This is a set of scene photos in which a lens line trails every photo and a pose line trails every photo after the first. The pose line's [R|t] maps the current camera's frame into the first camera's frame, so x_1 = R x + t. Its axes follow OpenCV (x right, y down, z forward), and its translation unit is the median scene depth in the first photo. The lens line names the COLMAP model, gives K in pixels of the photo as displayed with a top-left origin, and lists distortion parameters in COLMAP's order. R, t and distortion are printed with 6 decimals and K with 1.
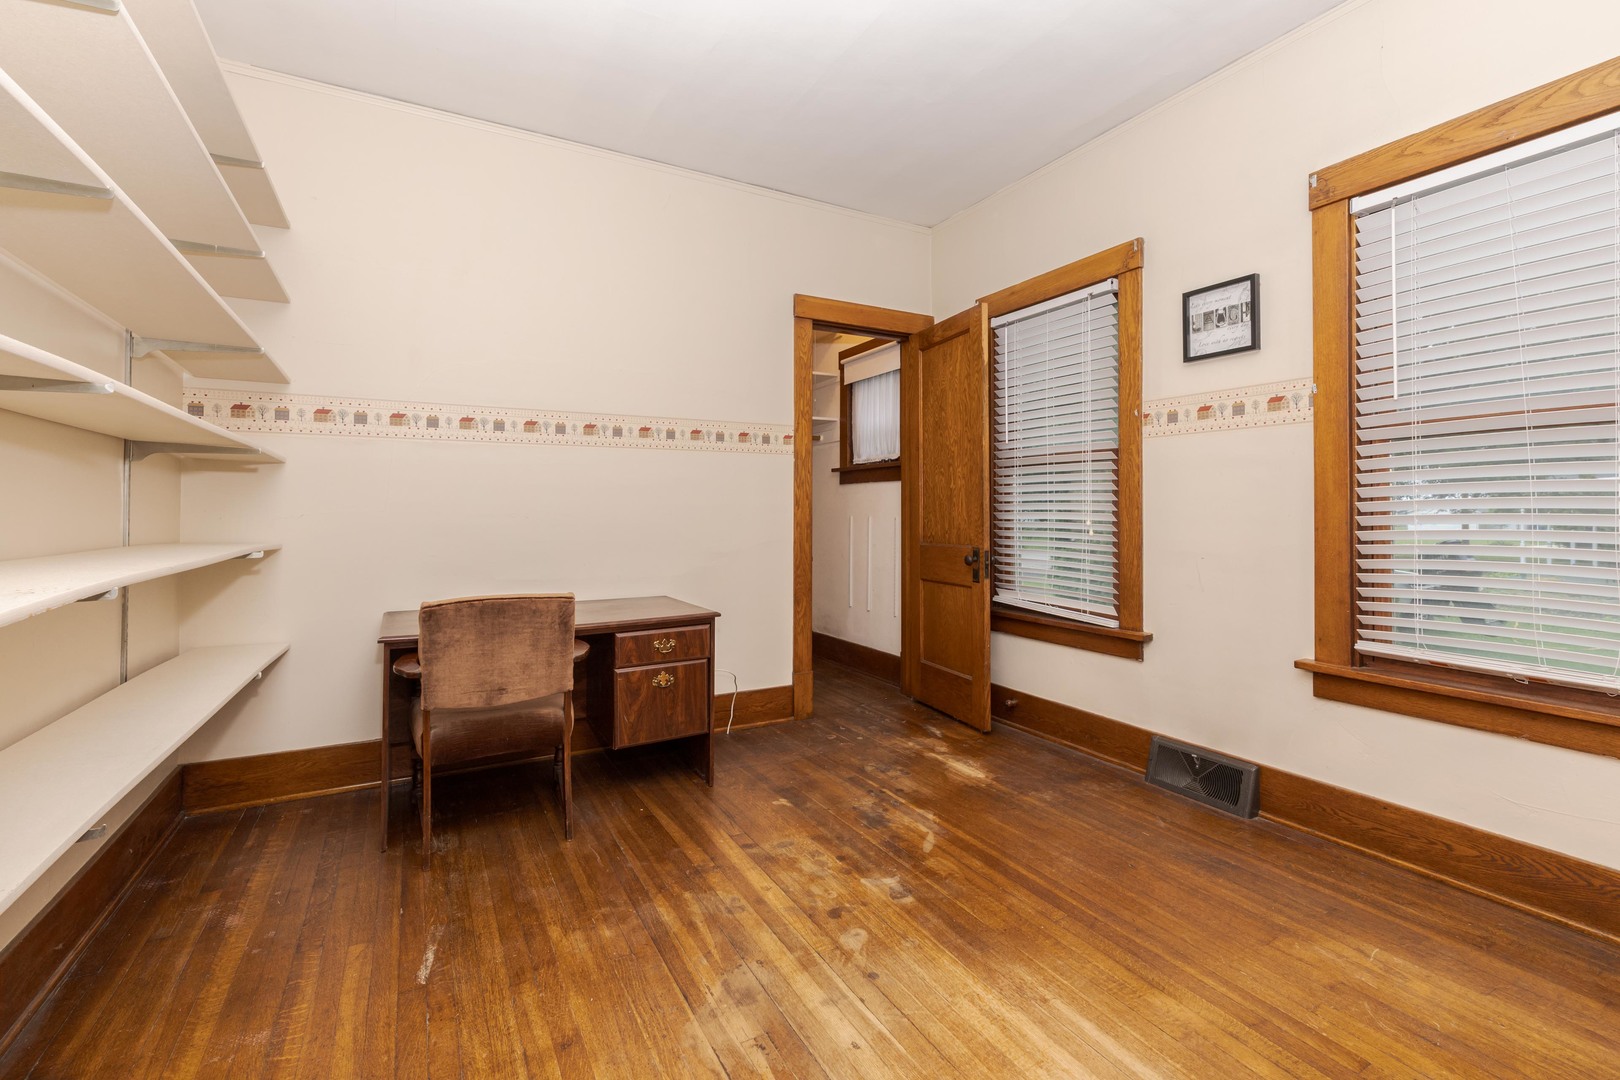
lens RADIAL K [[708.1, 0, 810.7], [0, 708.1, 525.6], [0, 0, 1]] dist [0.003824, -0.000368]
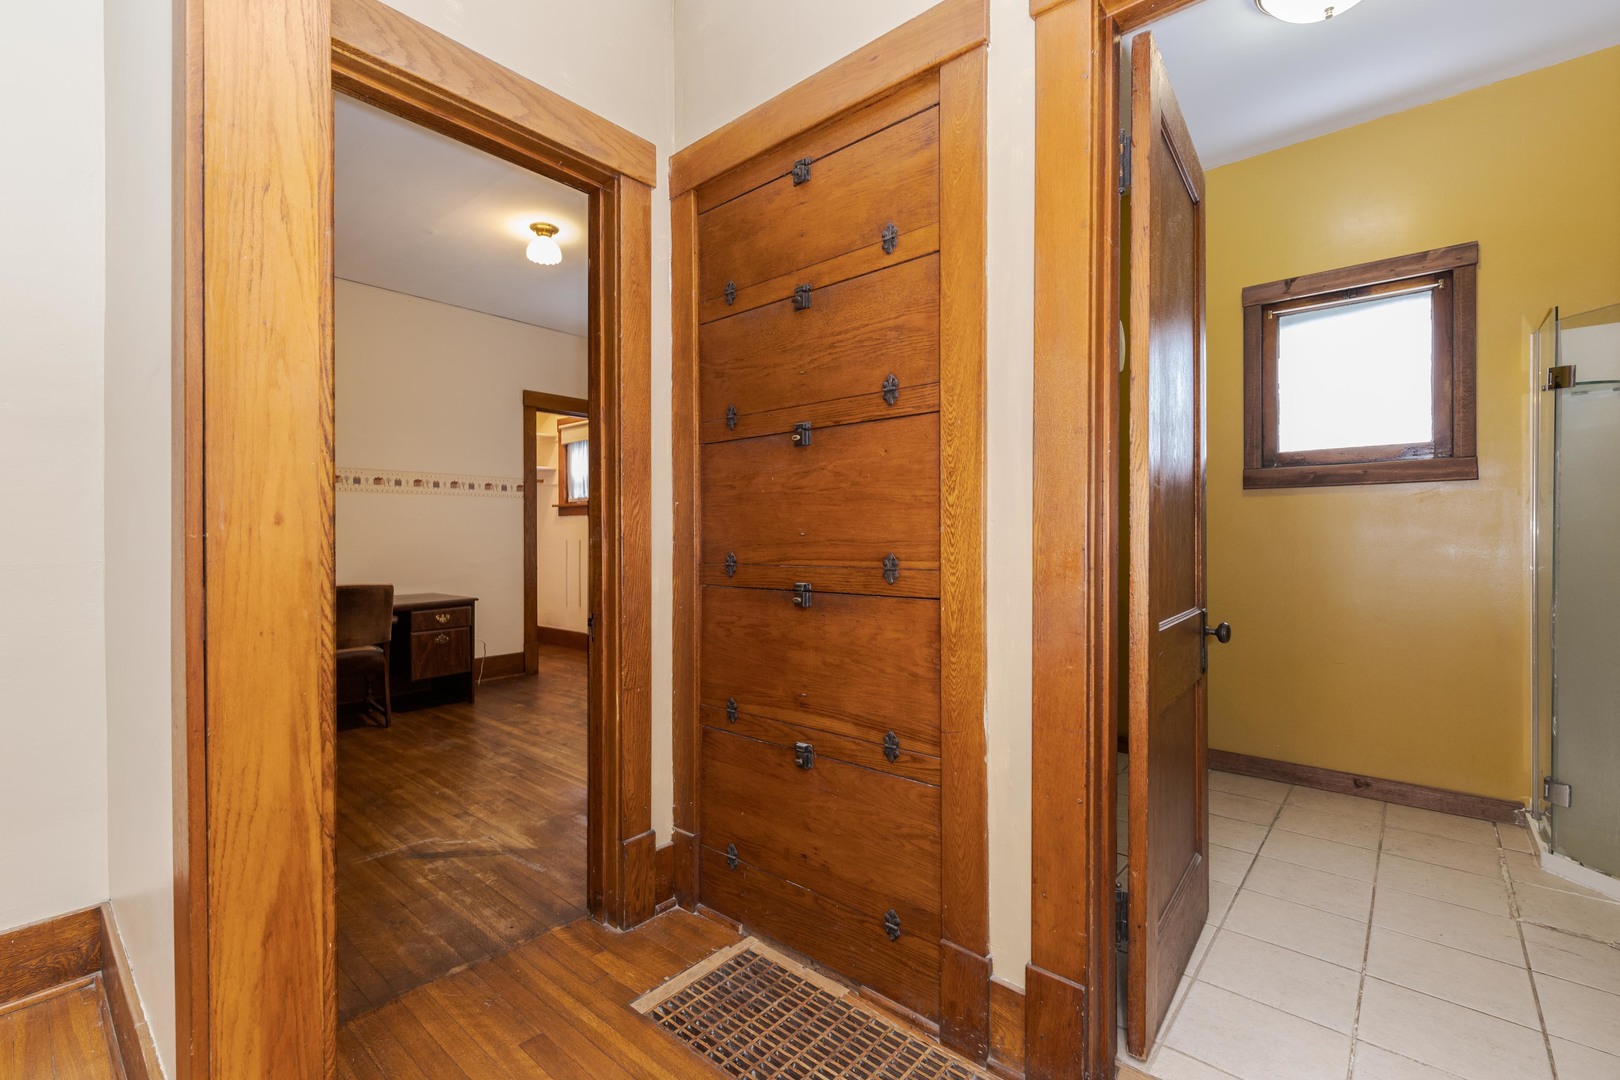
lens RADIAL K [[708.1, 0, 785.7], [0, 708.1, 539.3], [0, 0, 1]] dist [0.003824, -0.000368]
pose [[0.944258, -0.006256, 0.329148, 0.006885], [0.008860, 0.999940, -0.006412, 0.001476], [-0.329088, 0.008971, 0.944257, -0.826533]]
